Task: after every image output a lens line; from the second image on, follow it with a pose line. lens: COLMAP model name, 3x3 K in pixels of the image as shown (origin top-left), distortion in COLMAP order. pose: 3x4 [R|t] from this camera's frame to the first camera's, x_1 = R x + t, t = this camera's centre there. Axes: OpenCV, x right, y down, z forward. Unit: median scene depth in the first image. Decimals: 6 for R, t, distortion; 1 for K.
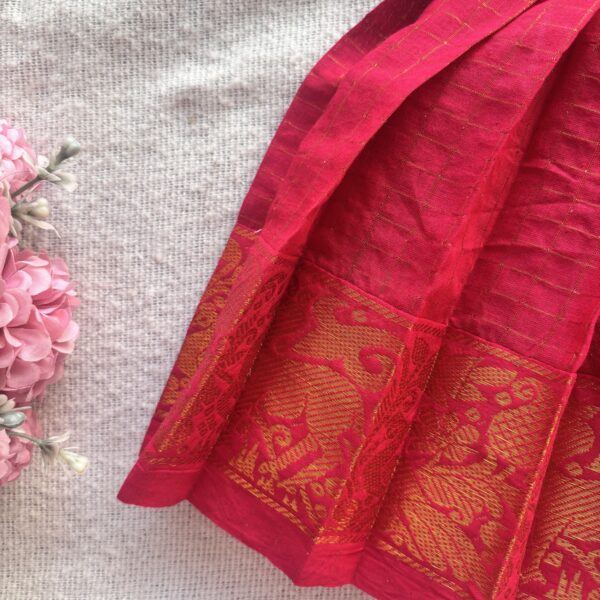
lens RADIAL K [[630.1, 0, 300.2], [0, 630.1, 325.6], [0, 0, 1]] dist [-0.027888, -0.028652]
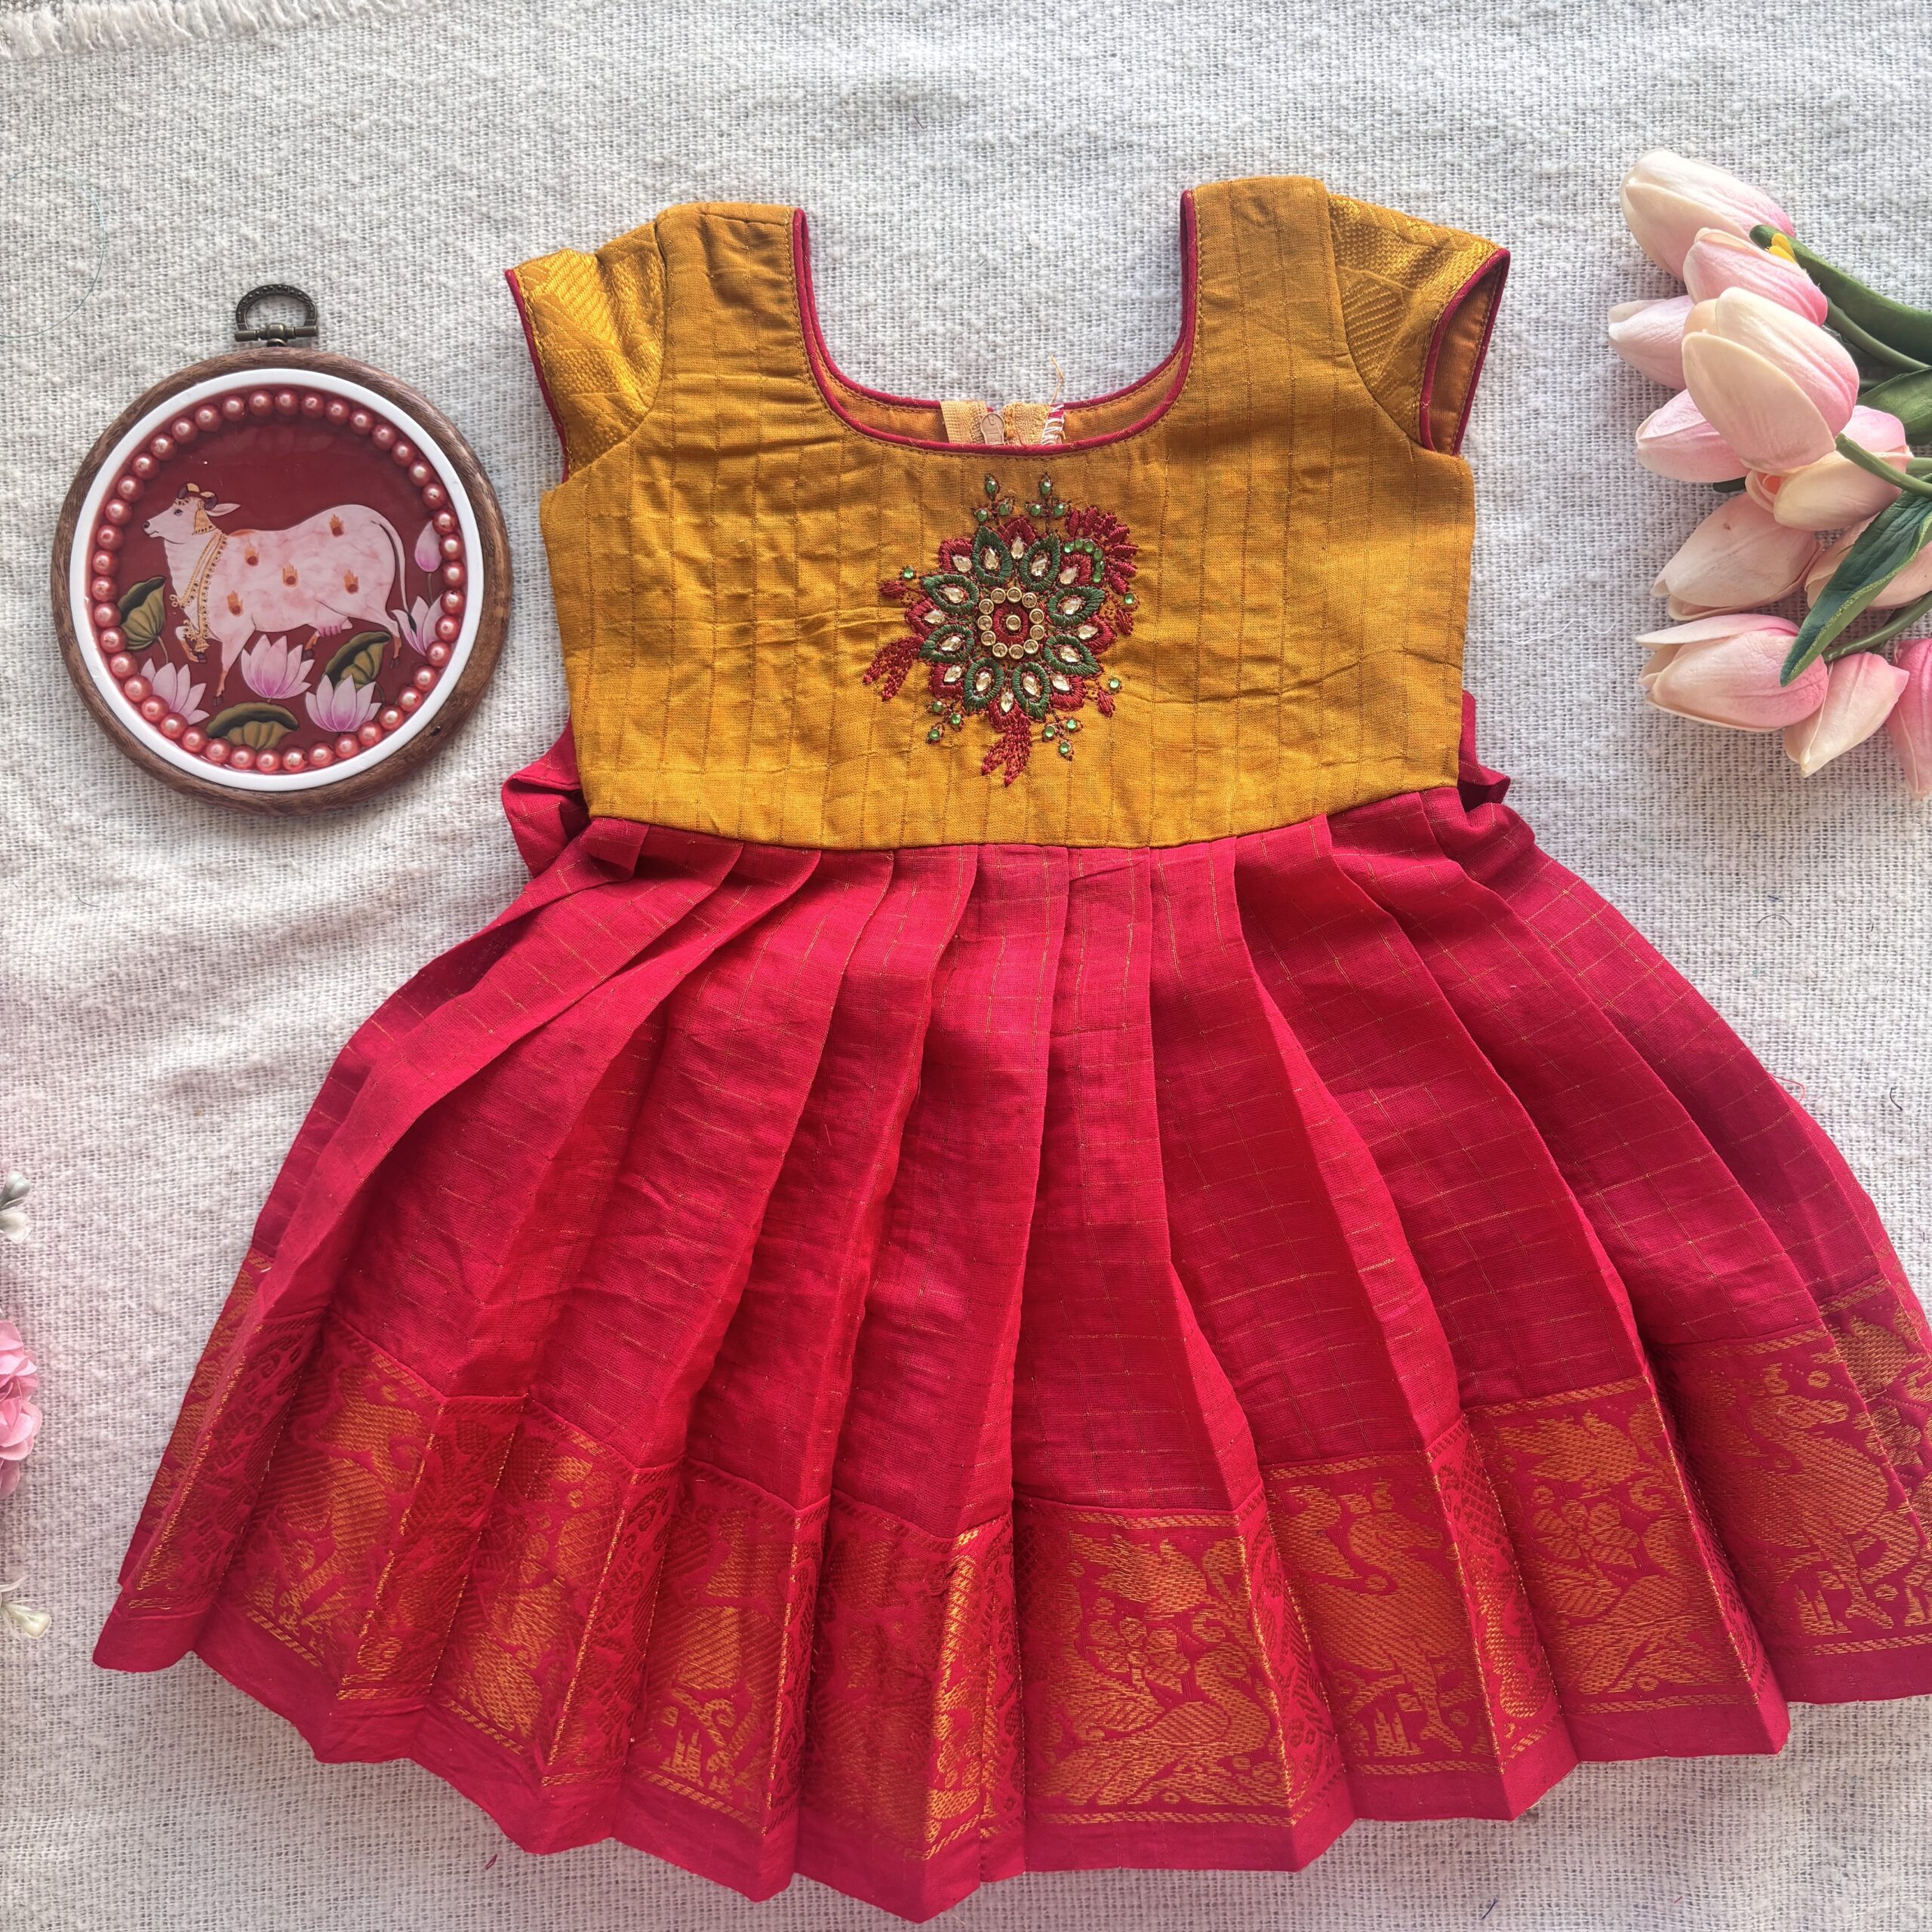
lens RADIAL K [[2065.1, 0, 962.8], [0, 2065.1, 1050.9], [0, 0, 1]] dist [-0.019940, 0.030768]
pose [[0.999036, -0.043874, 0.001649, 0.689876], [0.043889, 0.996978, -0.064097, -0.208145], [0.001168, 0.064107, 0.997942, -1.327729]]
